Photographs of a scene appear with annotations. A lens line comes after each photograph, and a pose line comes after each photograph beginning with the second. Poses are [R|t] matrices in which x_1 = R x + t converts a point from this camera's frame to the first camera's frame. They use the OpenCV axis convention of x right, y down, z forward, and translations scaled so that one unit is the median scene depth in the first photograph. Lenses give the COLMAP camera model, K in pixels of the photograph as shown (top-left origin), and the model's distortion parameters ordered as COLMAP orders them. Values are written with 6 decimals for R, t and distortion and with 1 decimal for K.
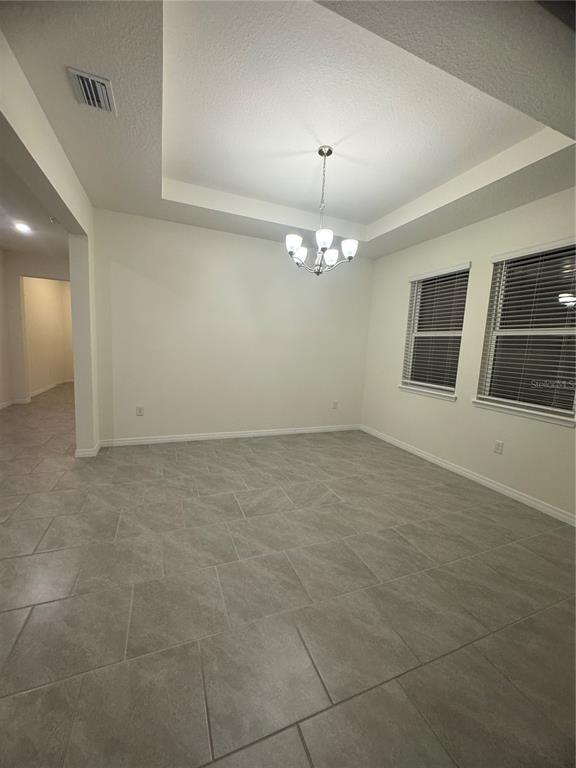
lens RADIAL K [[308.0, 0, 291.2], [0, 308.0, 379.6], [0, 0, 1]] dist [0.019238, 0.000388]
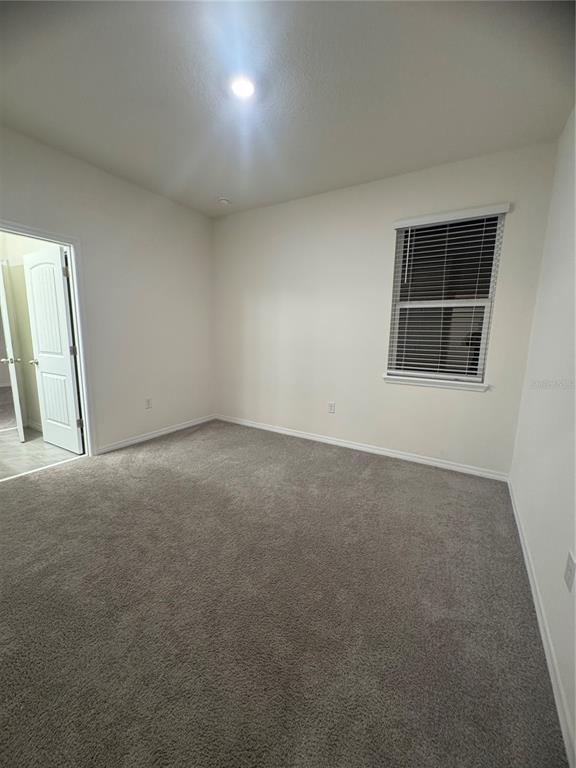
lens RADIAL K [[308.0, 0, 293.3], [0, 308.0, 377.9], [0, 0, 1]] dist [0.019238, 0.000388]
pose [[0.820875, -0.130789, 0.555930, -0.246093], [0.088892, 0.990821, 0.101846, -0.072962], [-0.564147, -0.034185, 0.824966, 0.535822]]
